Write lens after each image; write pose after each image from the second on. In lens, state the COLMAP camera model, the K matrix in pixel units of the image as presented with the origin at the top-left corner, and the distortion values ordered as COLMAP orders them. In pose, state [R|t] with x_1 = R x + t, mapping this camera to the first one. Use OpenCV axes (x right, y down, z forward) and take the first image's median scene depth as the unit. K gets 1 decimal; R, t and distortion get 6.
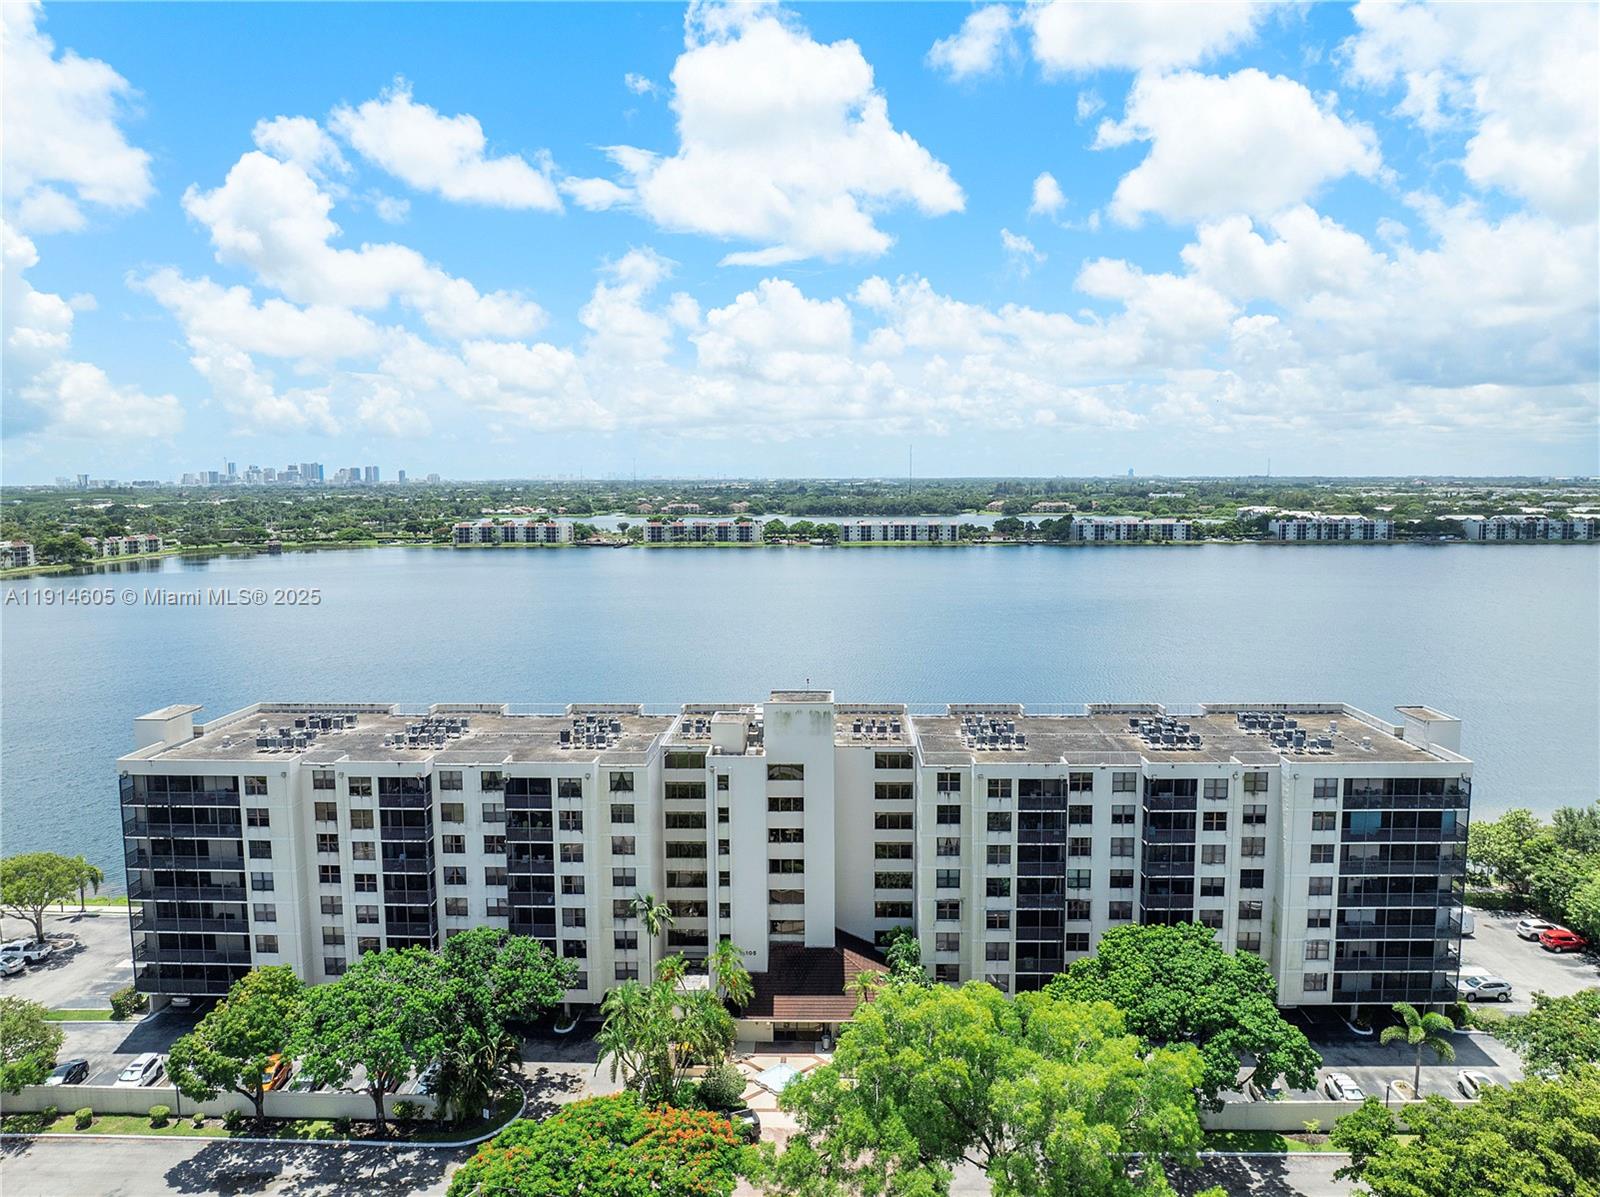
lens RADIAL K [[1147.4, 0, 797.4], [0, 1147.4, 597.7], [0, 0, 1]] dist [-0.048957, 0.015423]
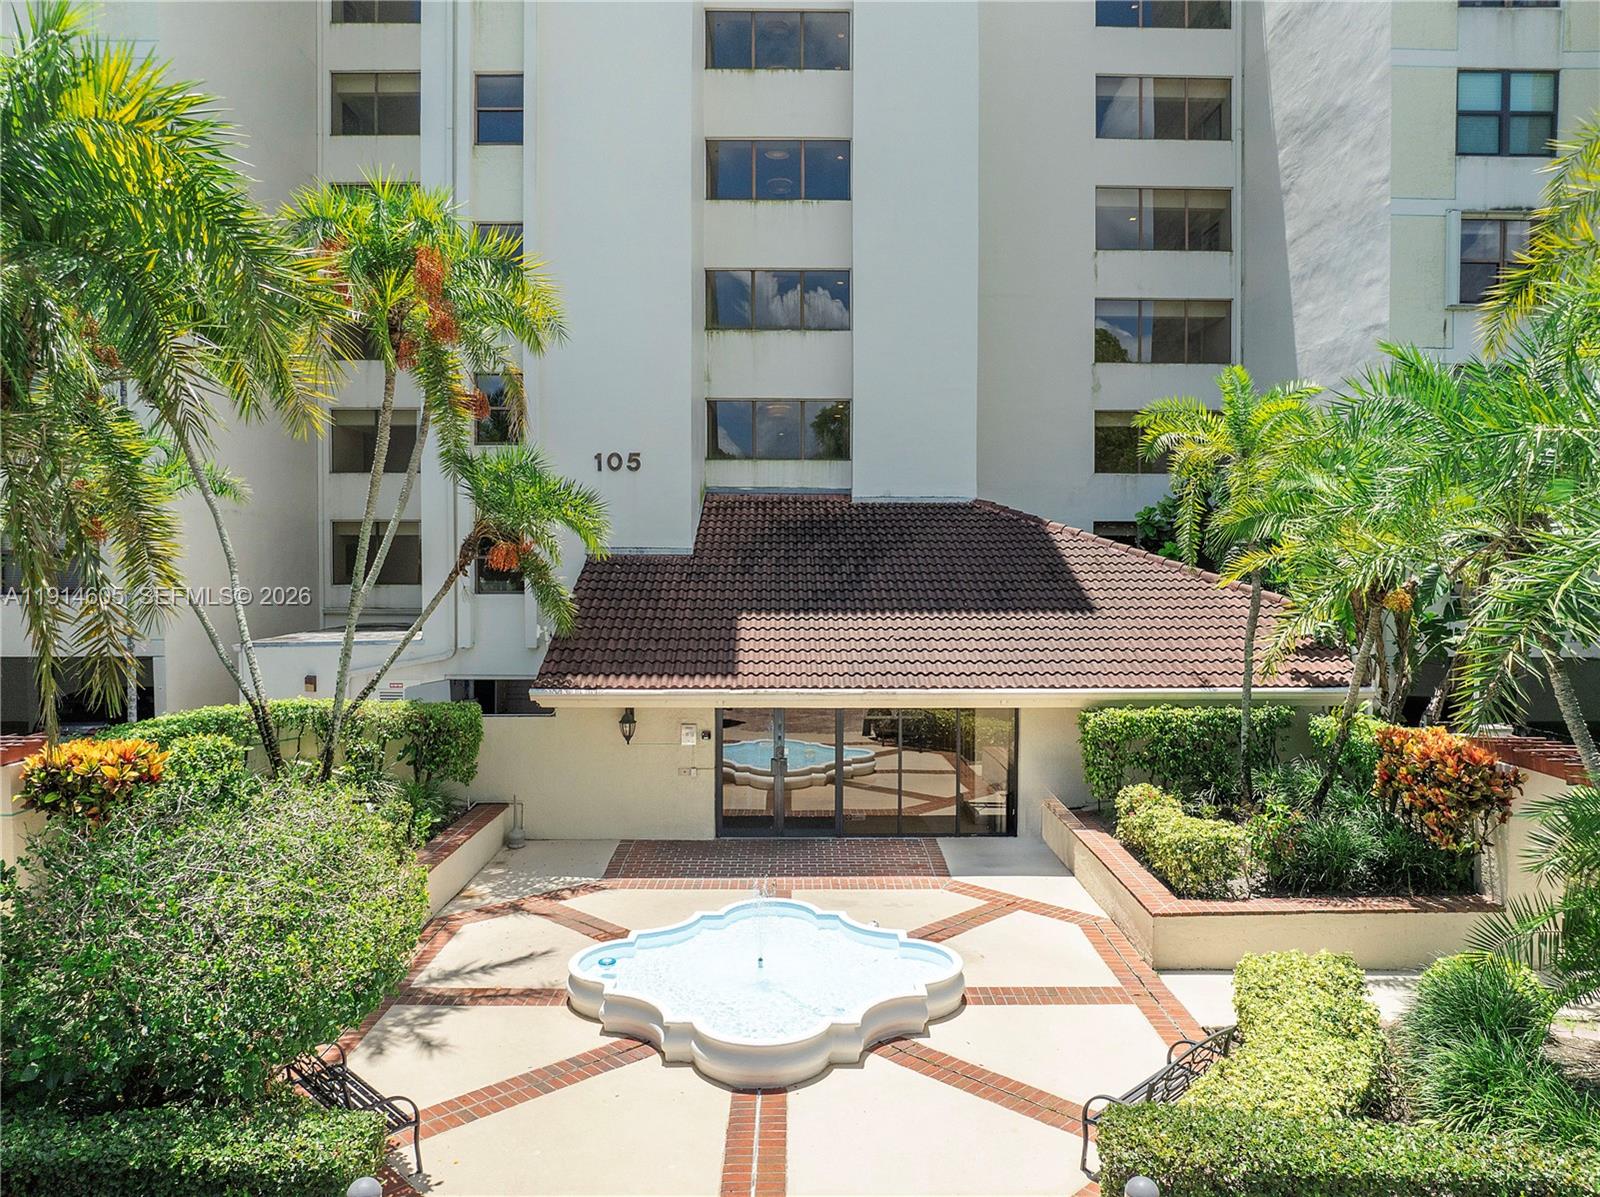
lens RADIAL K [[1155.6, 0, 800.6], [0, 1155.6, 596.6], [0, 0, 1]] dist [-0.046705, 0.006675]
pose [[0.999312, 0.004945, 0.036750, -0.013122], [-0.002402, 0.997620, -0.068906, 0.339040], [-0.037003, 0.068770, 0.996946, 0.752583]]
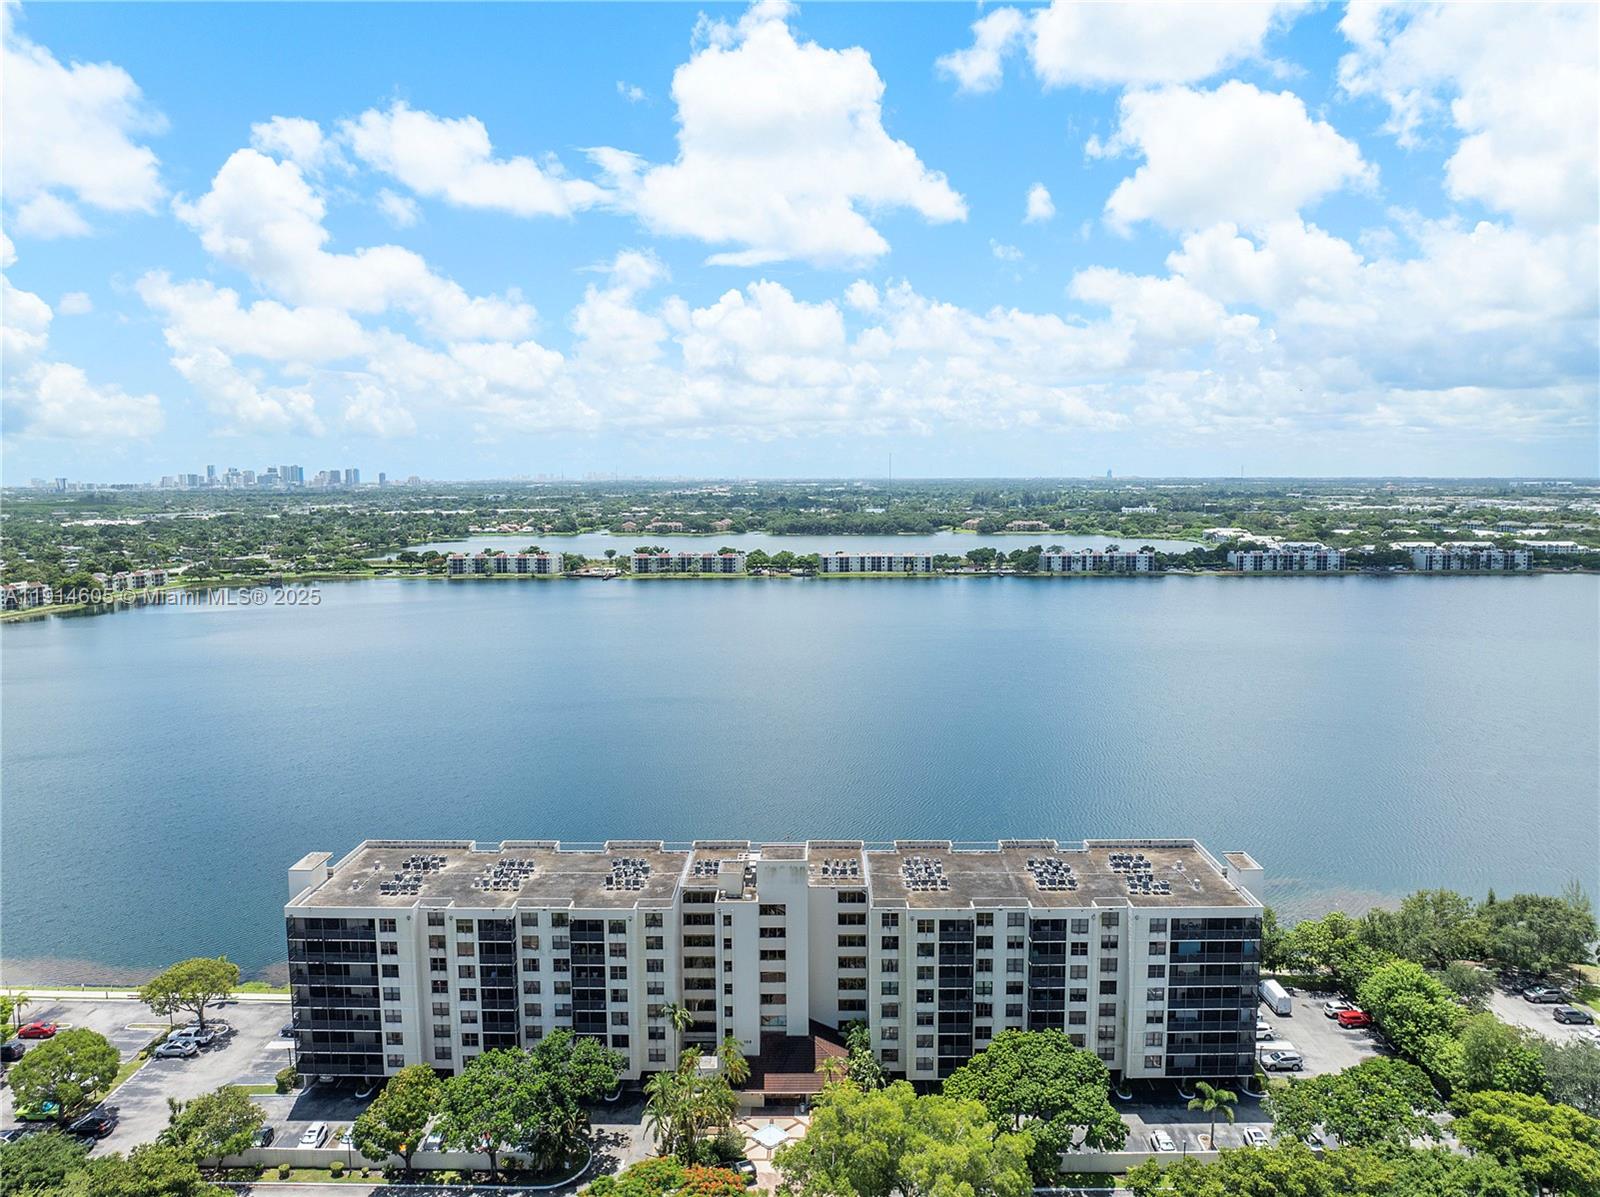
lens RADIAL K [[1155.6, 0, 800.6], [0, 1155.6, 596.6], [0, 0, 1]] dist [-0.046705, 0.006675]
pose [[0.999811, -0.000231, 0.019453, -0.003377], [0.000145, 0.999990, 0.004436, -0.225617], [-0.019454, -0.004433, 0.999801, -0.373604]]
